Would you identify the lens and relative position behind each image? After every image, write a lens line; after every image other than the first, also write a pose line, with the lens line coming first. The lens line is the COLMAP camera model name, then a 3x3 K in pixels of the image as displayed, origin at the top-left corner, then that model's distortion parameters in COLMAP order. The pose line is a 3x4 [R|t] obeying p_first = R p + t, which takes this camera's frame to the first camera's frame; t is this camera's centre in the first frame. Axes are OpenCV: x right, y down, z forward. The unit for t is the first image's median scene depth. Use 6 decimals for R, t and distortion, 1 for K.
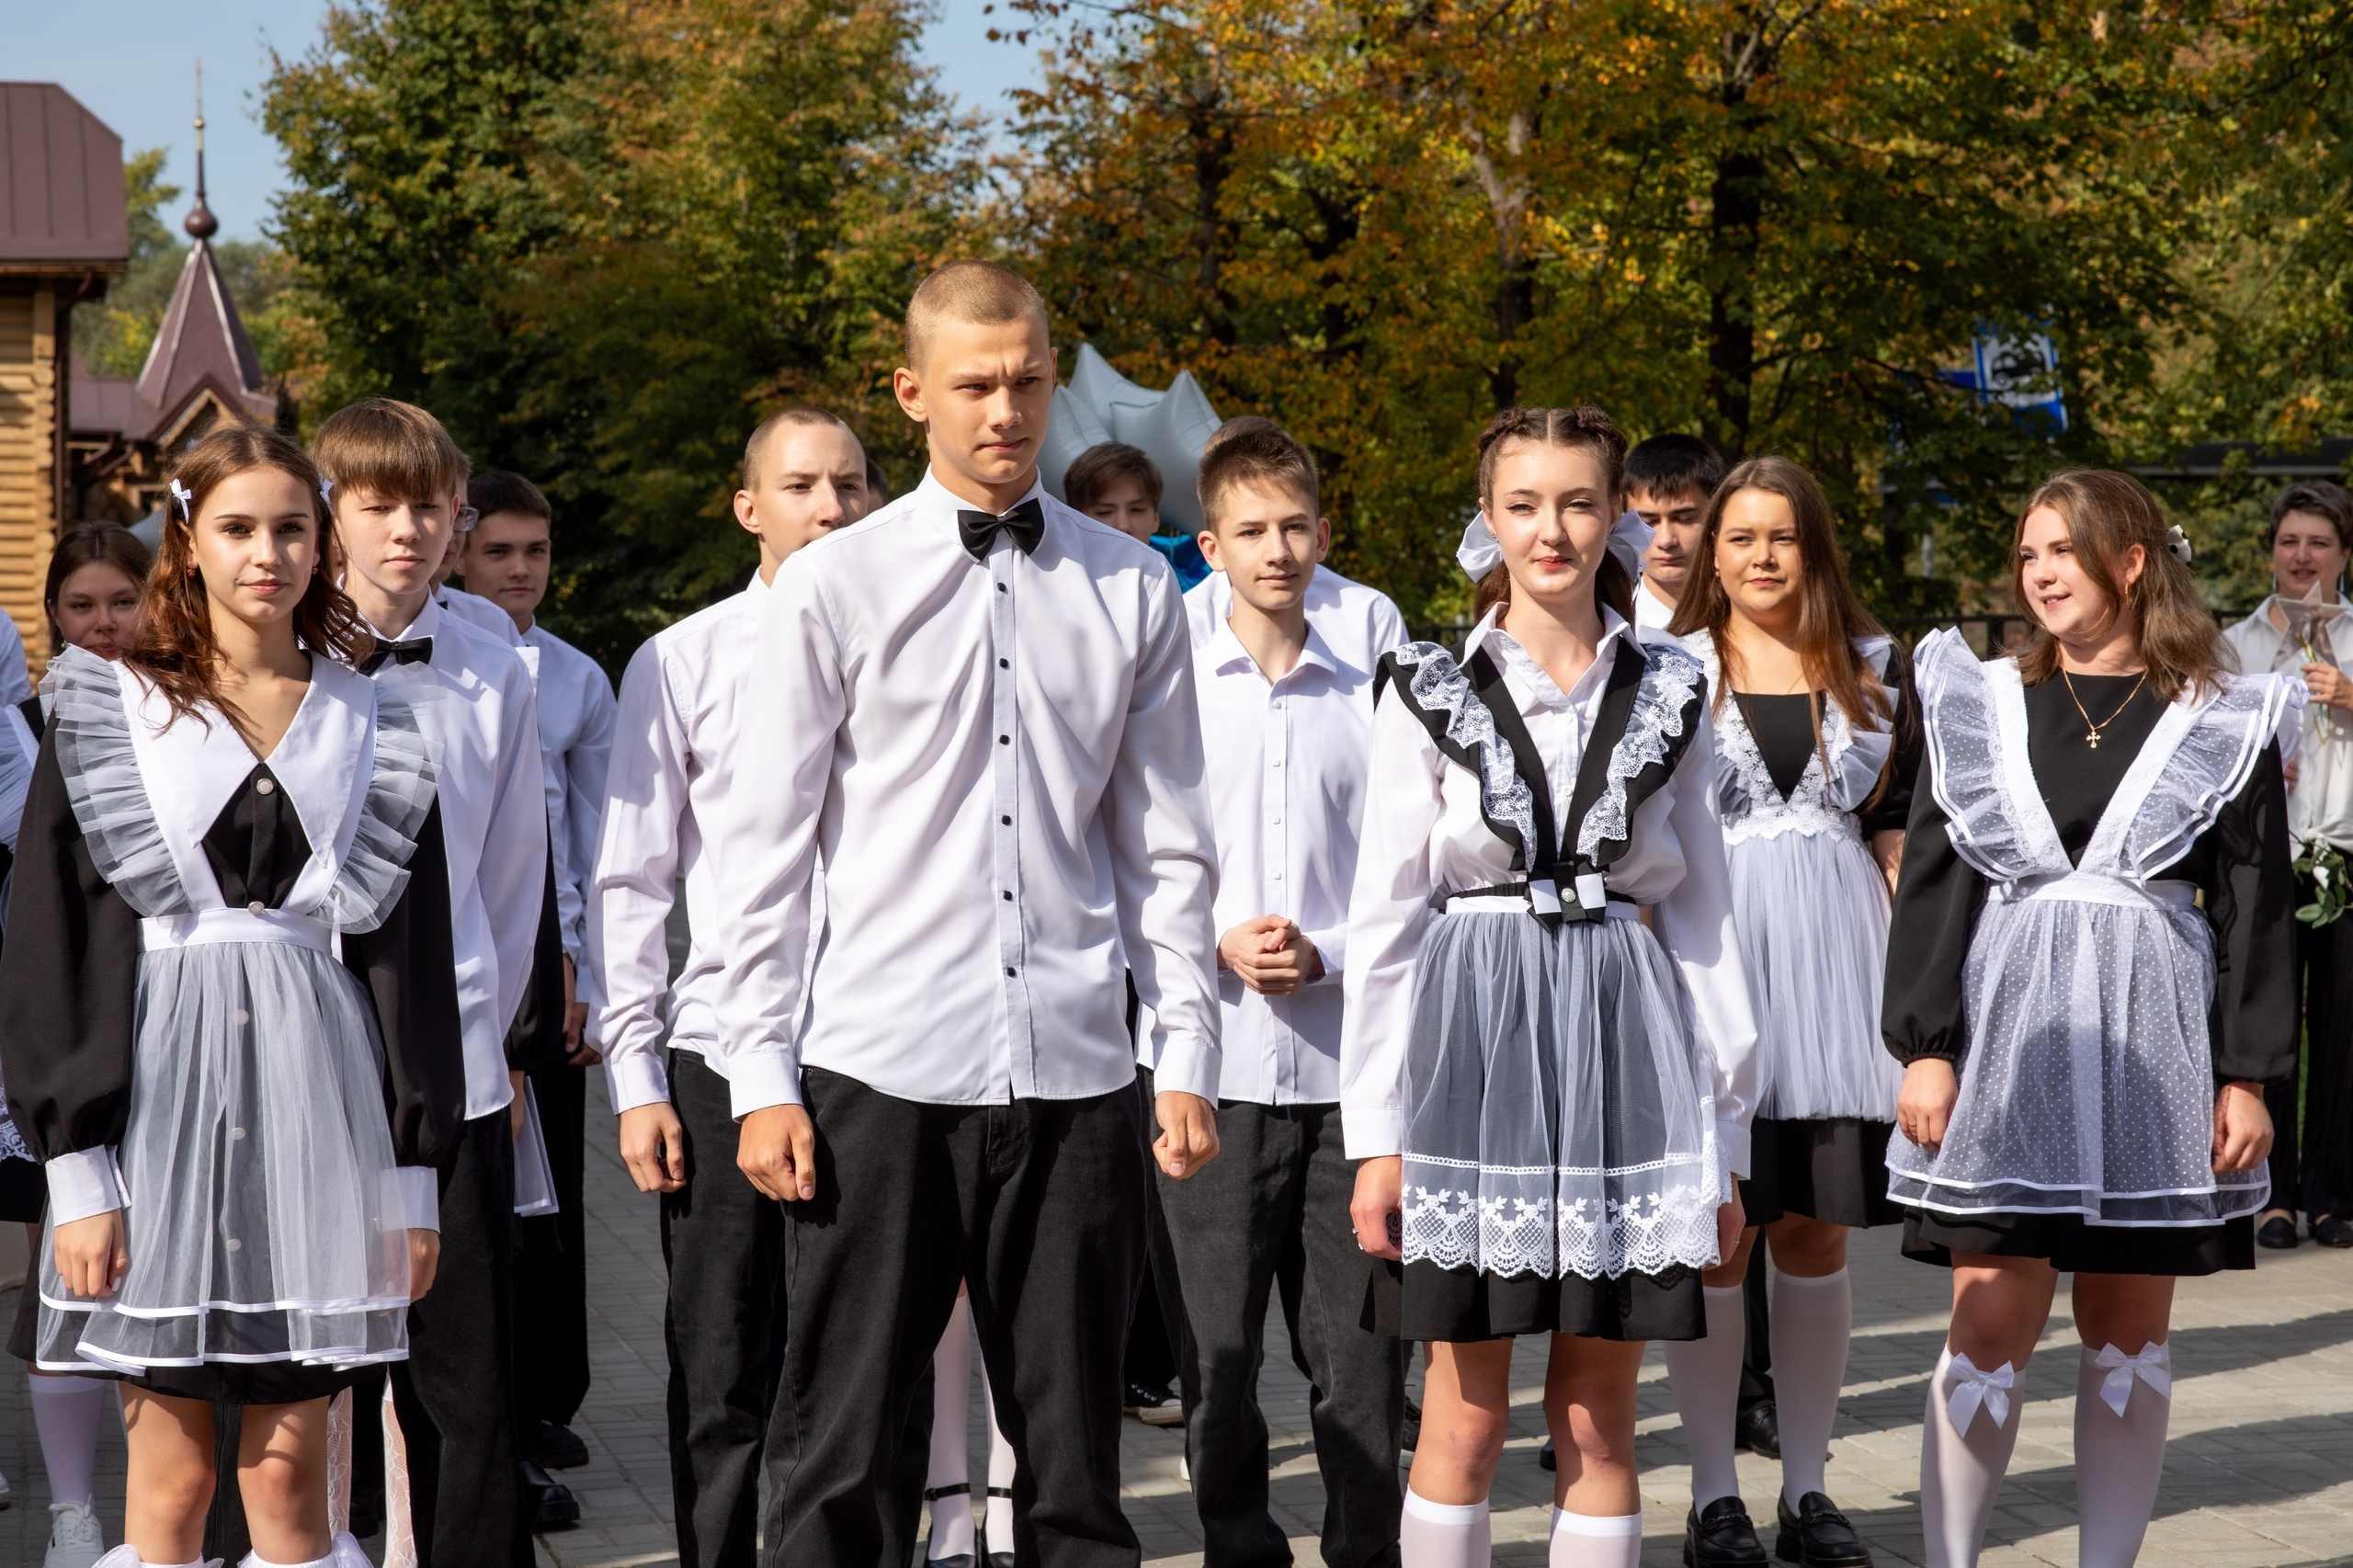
lens RADIAL K [[5740.6, 0, 1149.9], [0, 5740.6, 788.6], [0, 0, 1]] dist [0.126059, 0.426527]
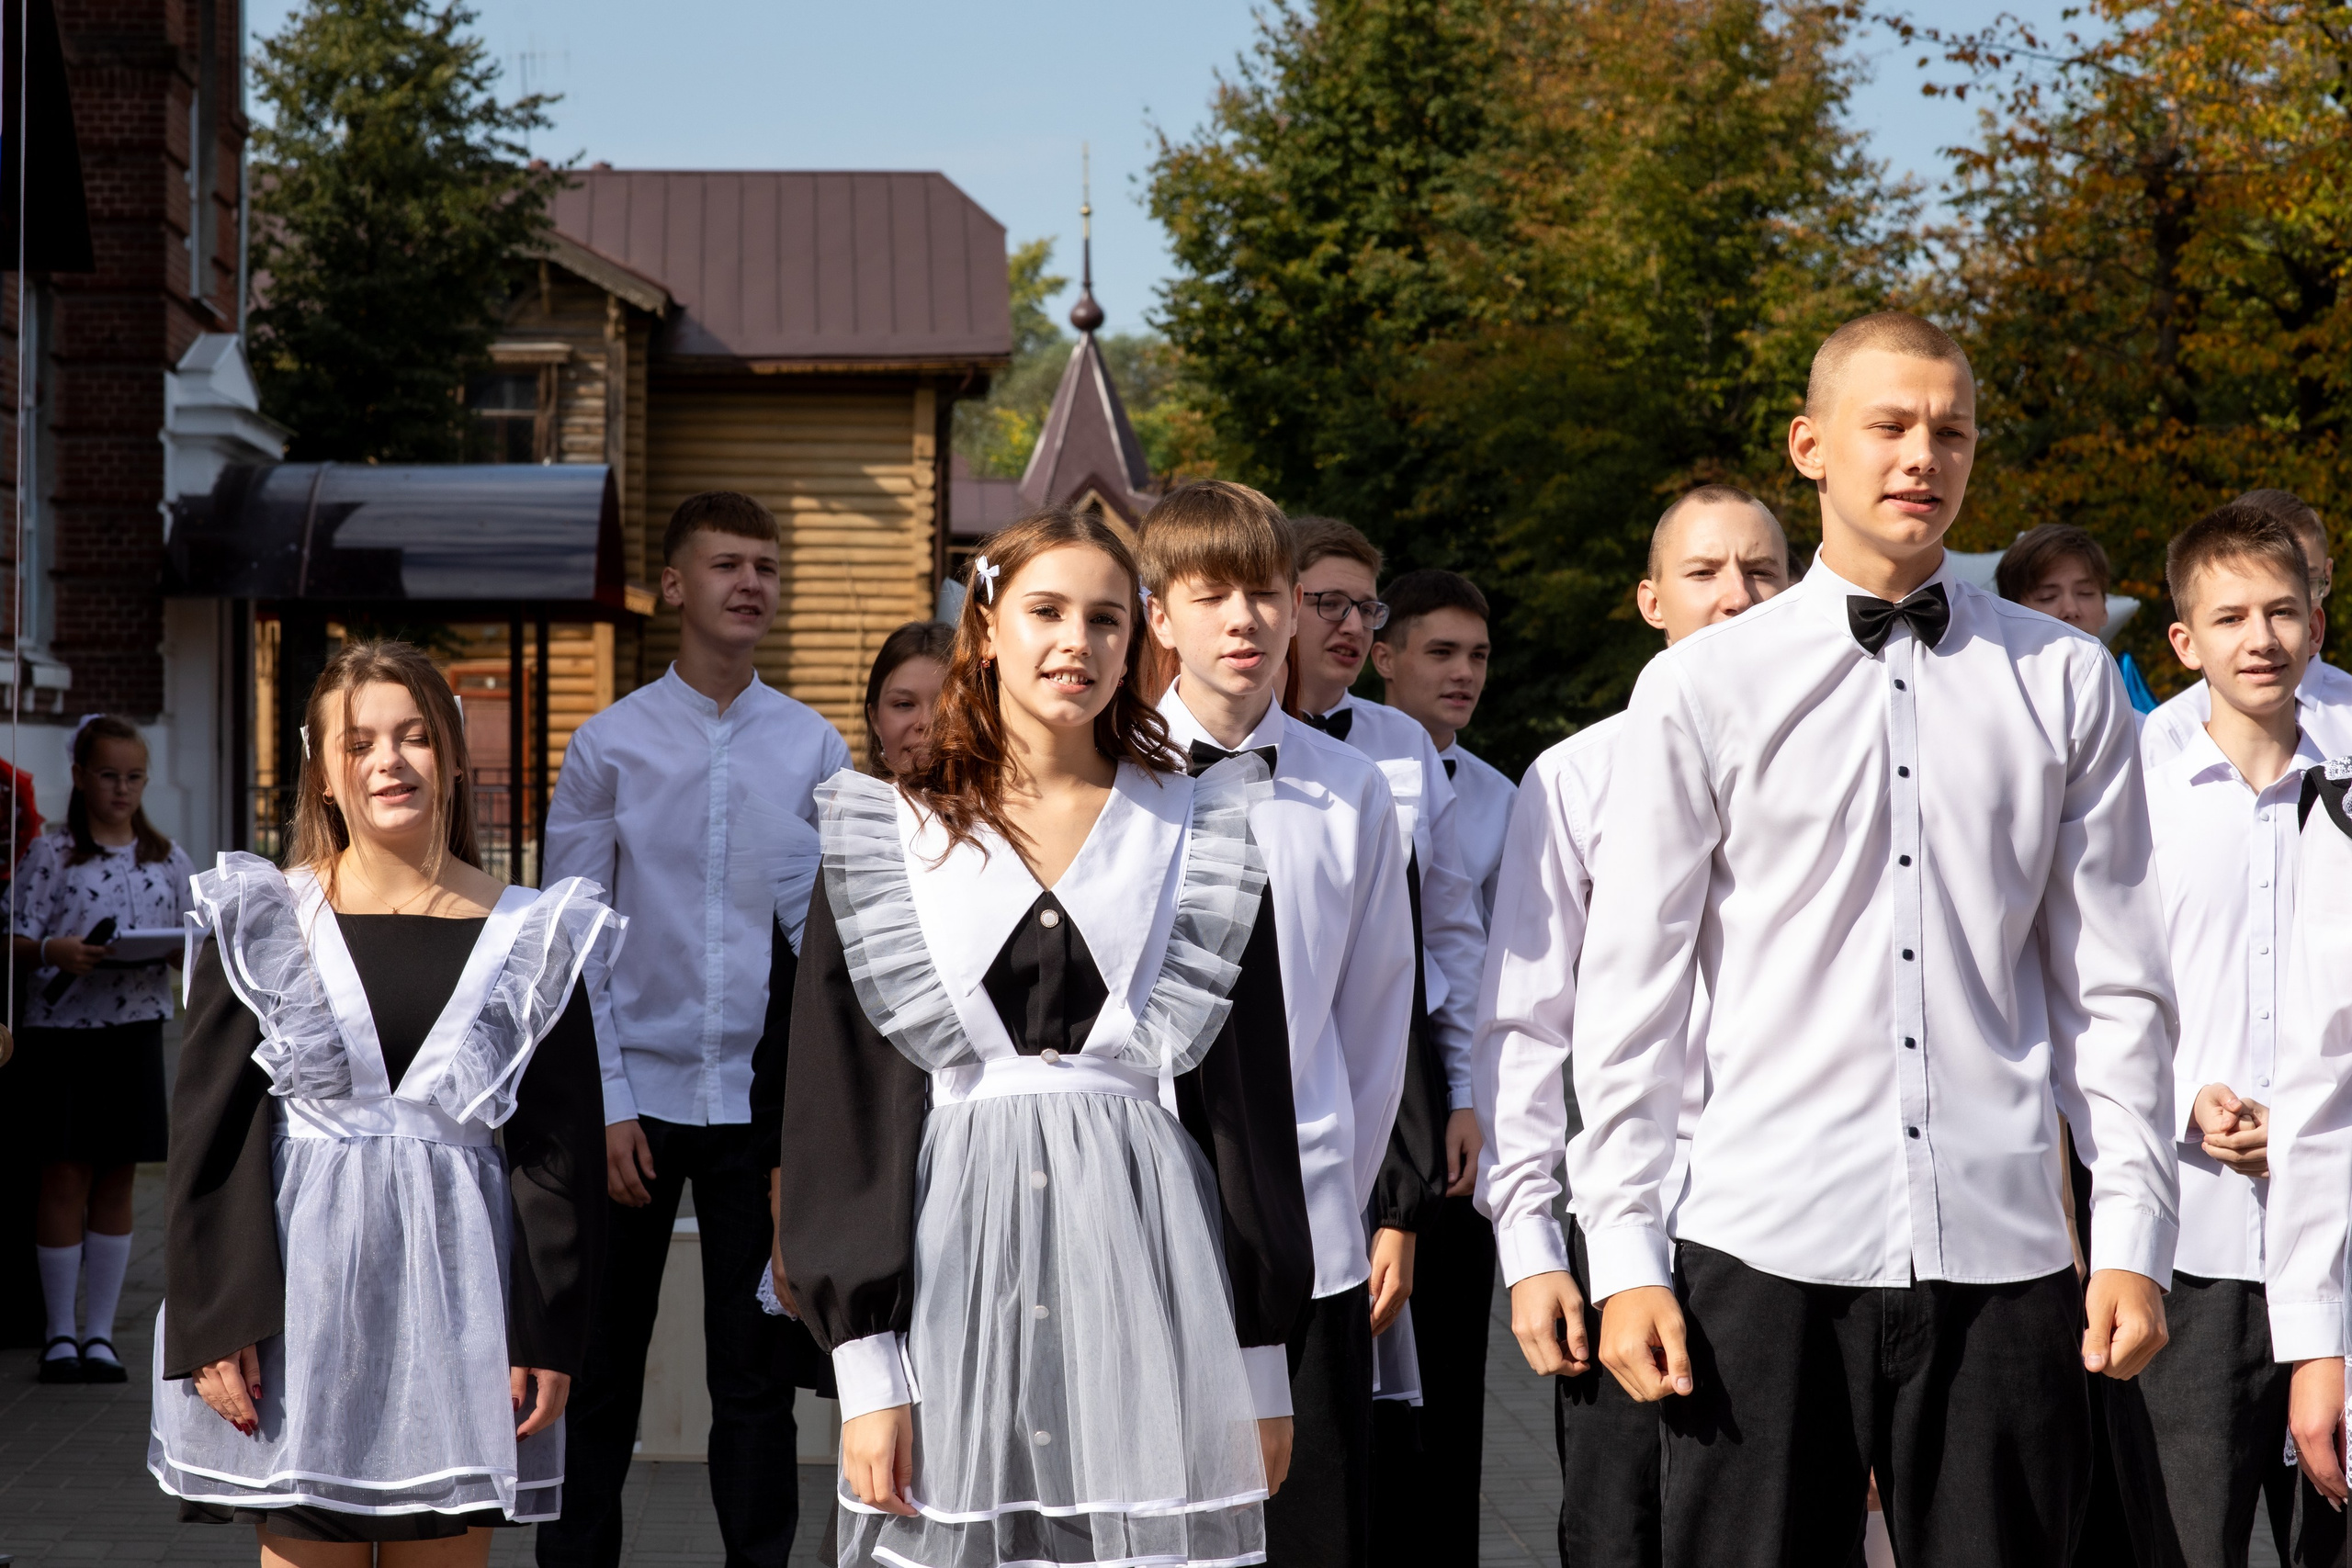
lens RADIAL K [[6114.6, 0, 1204.0], [0, 6114.6, 729.5], [0, 0, 1]] dist [0.109089, 0.731971]
pose [[0.989516, -0.002237, -0.144409, -0.000336], [-0.002064, 0.999559, -0.029625, -0.000194], [0.144411, 0.029612, 0.989075, 0.014729]]
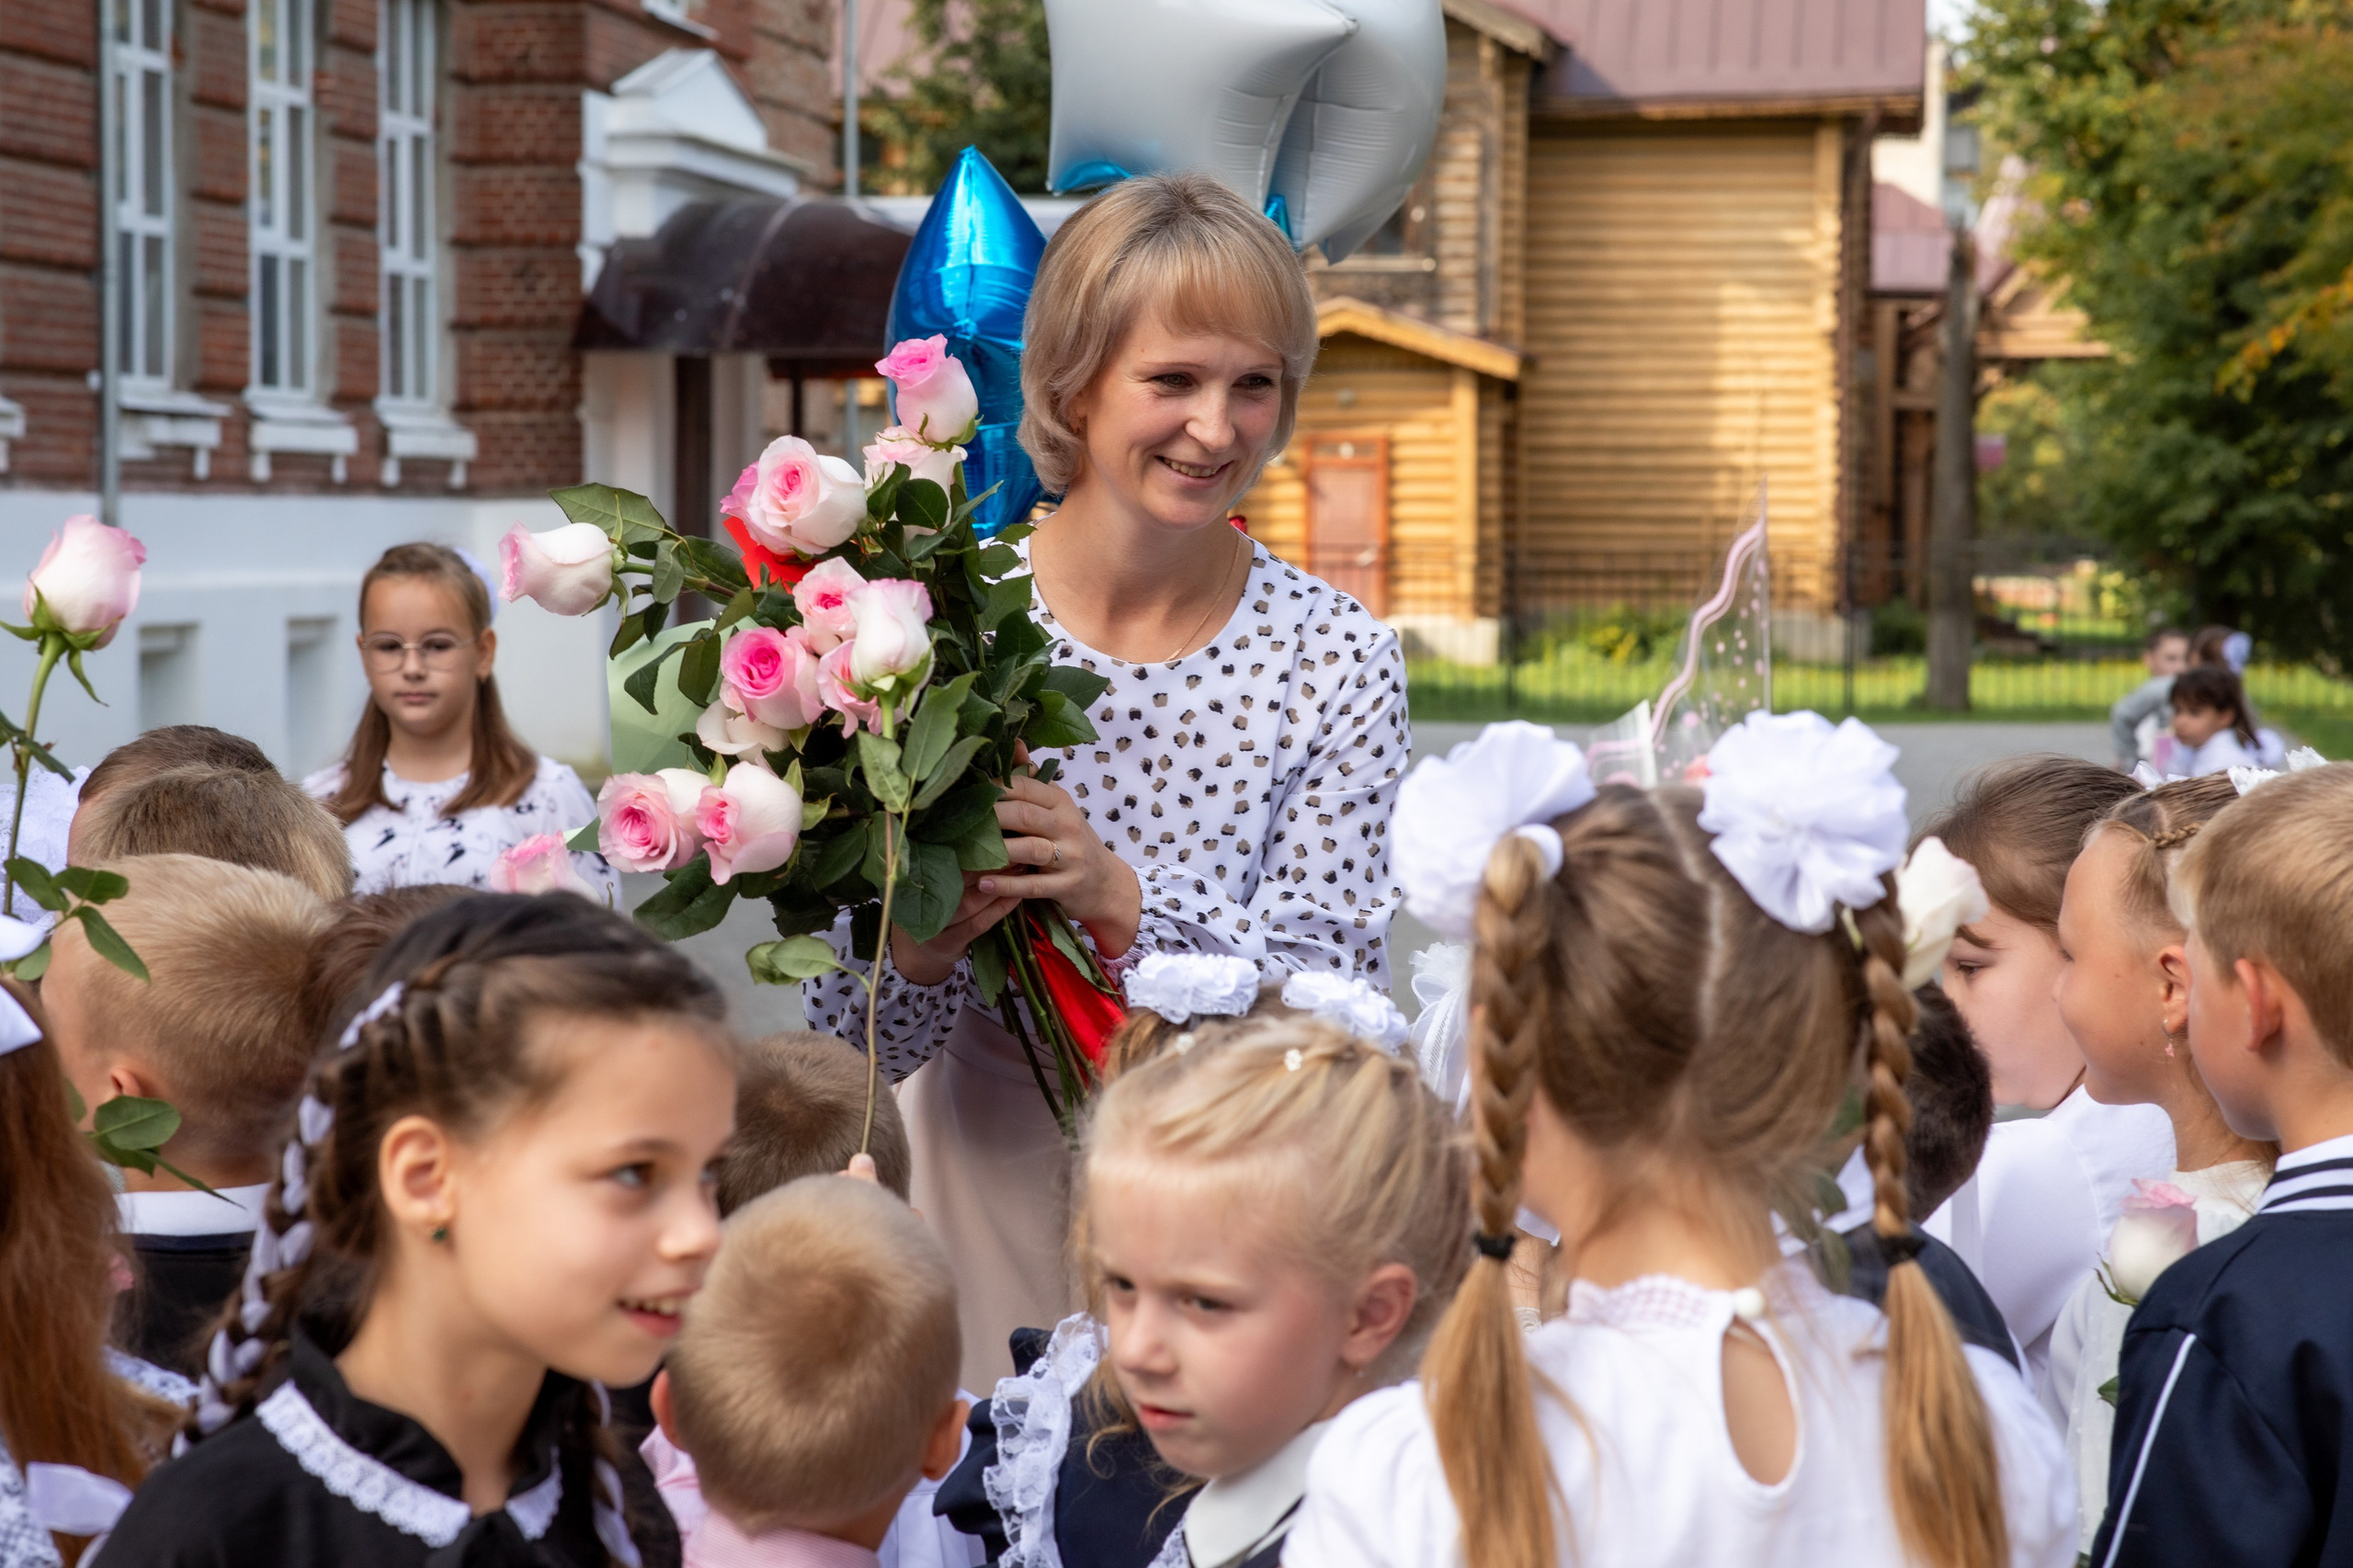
lens RADIAL K [[5770.0, 0, 1176.5], [0, 5770.0, 784.0], [0, 0, 1]] dist [0.134067, 0.073641]
pose [[0.932031, 0.016757, -0.361990, 0.053616], [-0.009383, 0.999711, 0.022121, -0.007049], [0.362256, -0.017221, 0.931920, 0.199148]]
